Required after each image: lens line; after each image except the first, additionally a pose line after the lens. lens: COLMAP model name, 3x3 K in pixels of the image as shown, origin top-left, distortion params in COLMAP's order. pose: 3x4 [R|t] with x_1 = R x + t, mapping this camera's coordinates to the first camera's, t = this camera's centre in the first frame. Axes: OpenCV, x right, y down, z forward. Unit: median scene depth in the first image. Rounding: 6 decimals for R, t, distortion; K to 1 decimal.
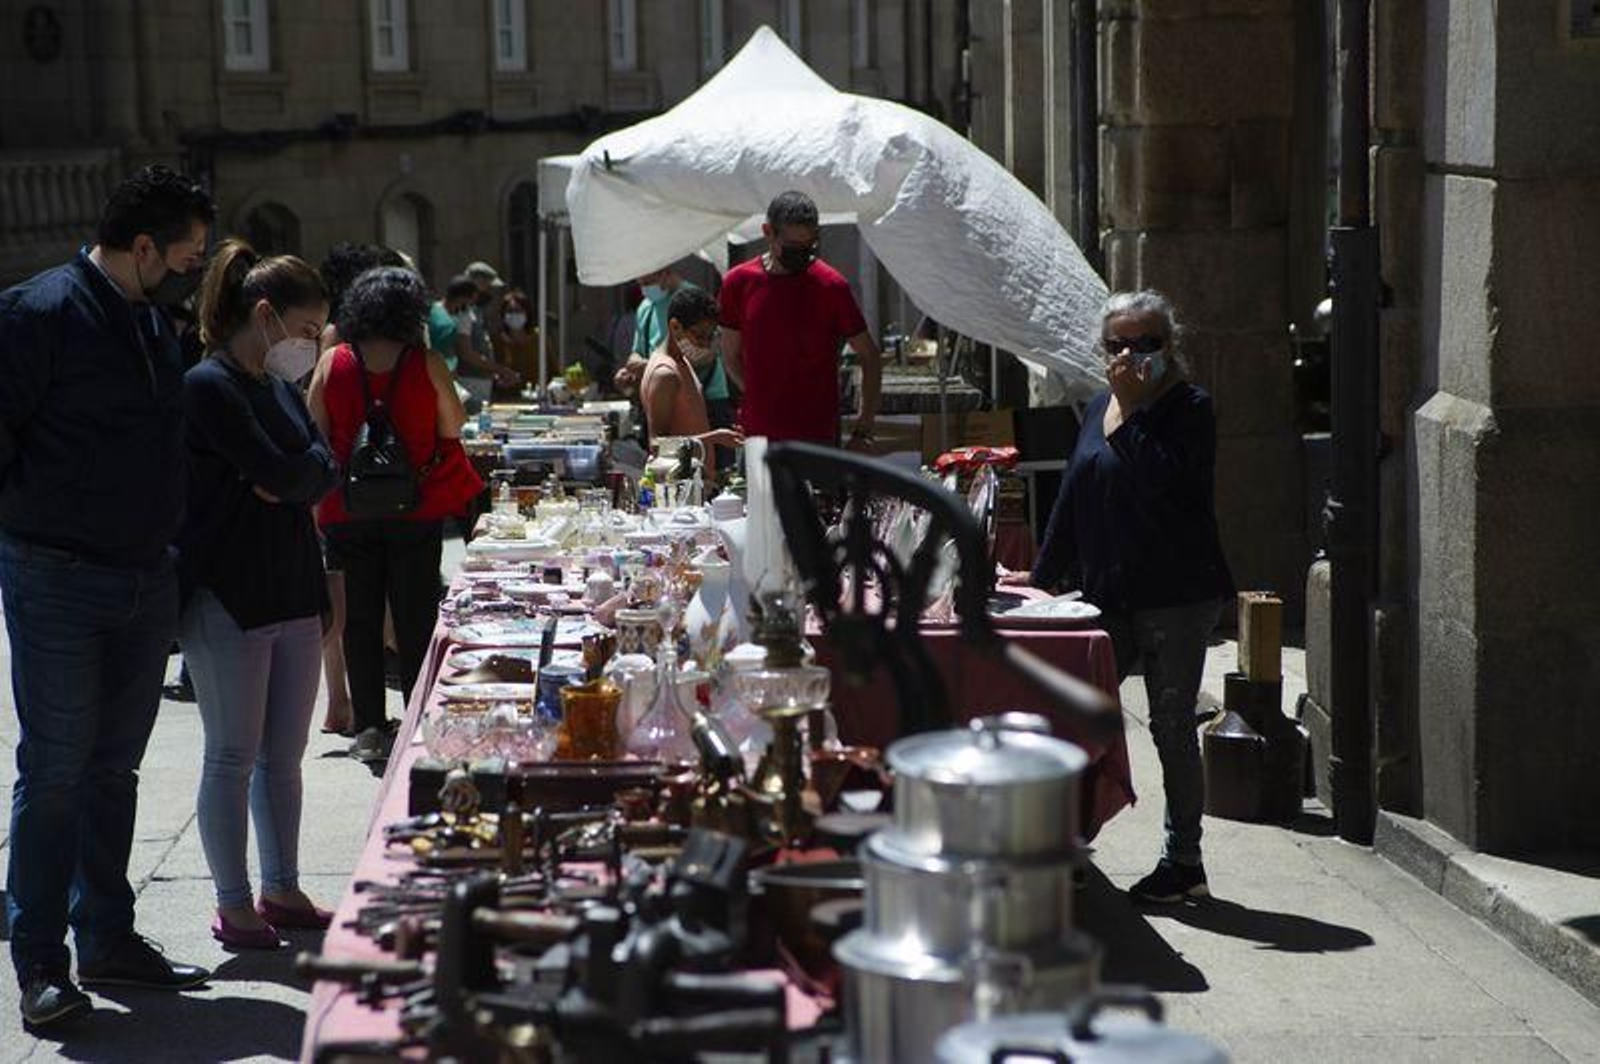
lens RADIAL K [[3705.5, 0, 793.9], [0, 3705.5, 534.0], [0, 0, 1]] dist [0.469099, 0.000000]
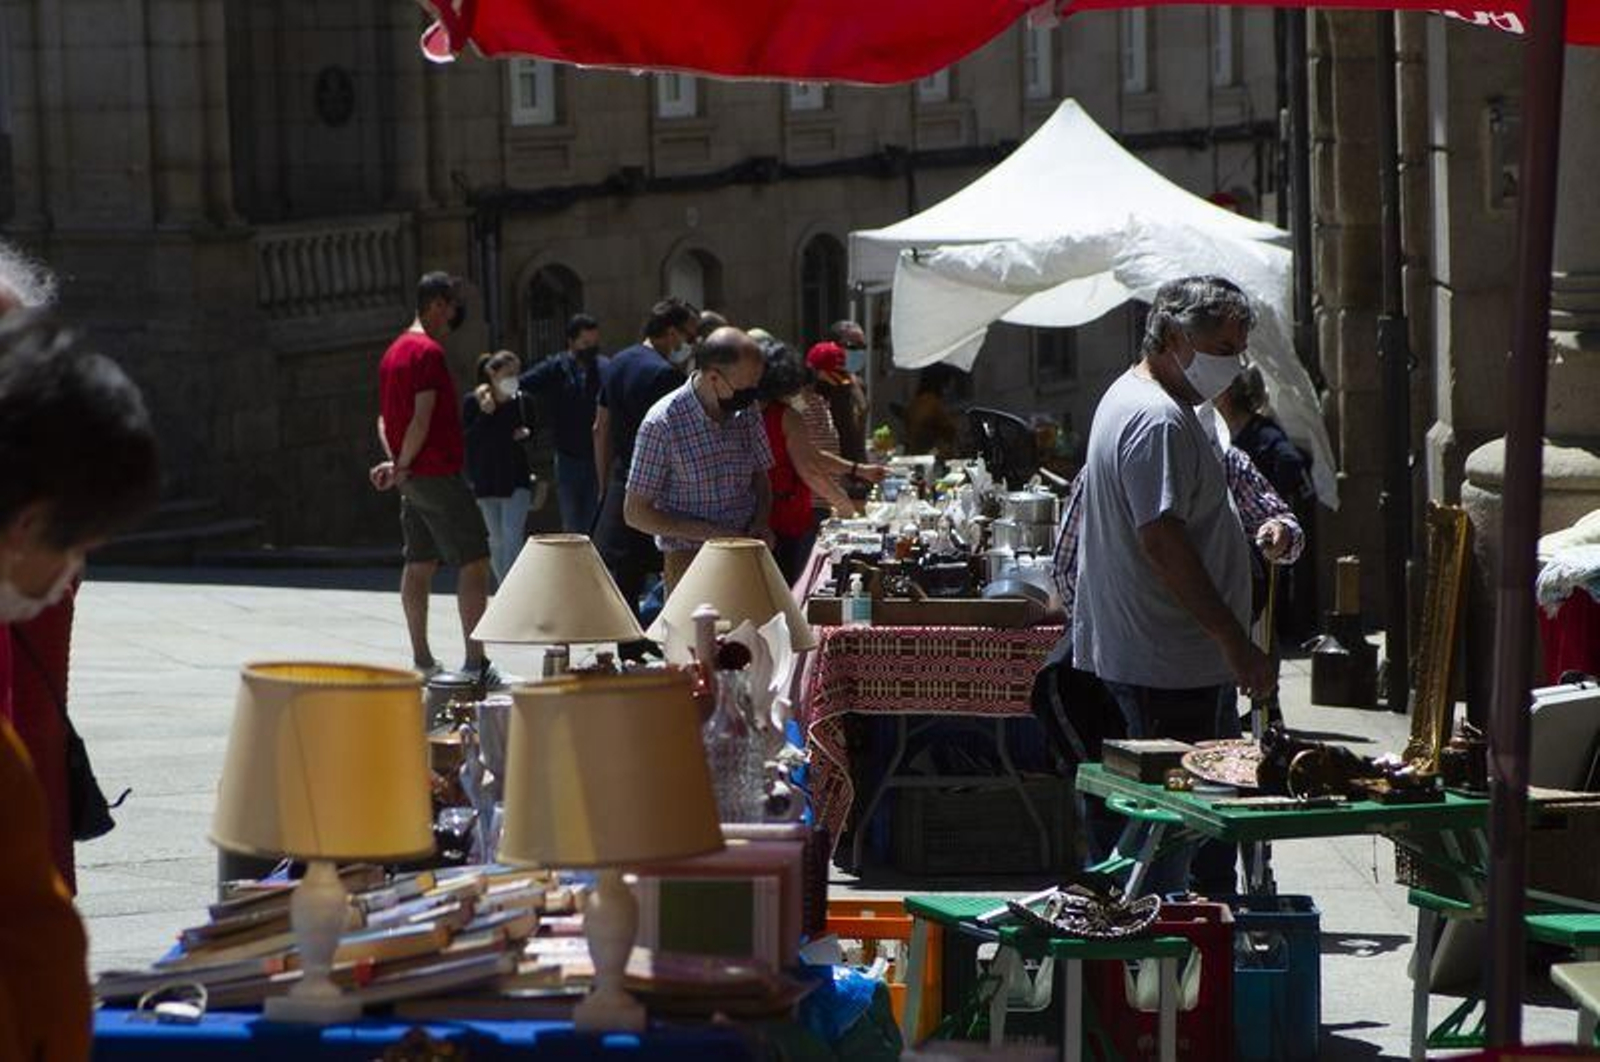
lens RADIAL K [[5537.1, 0, 799.4], [0, 5537.1, 529.0], [0, 0, 1]] dist [0.201168, 0.000000]
pose [[0.997537, 0.000377, -0.070136, 0.026130], [-0.002741, 0.999431, -0.033613, 0.034551], [0.070084, 0.033723, 0.996971, -0.536601]]
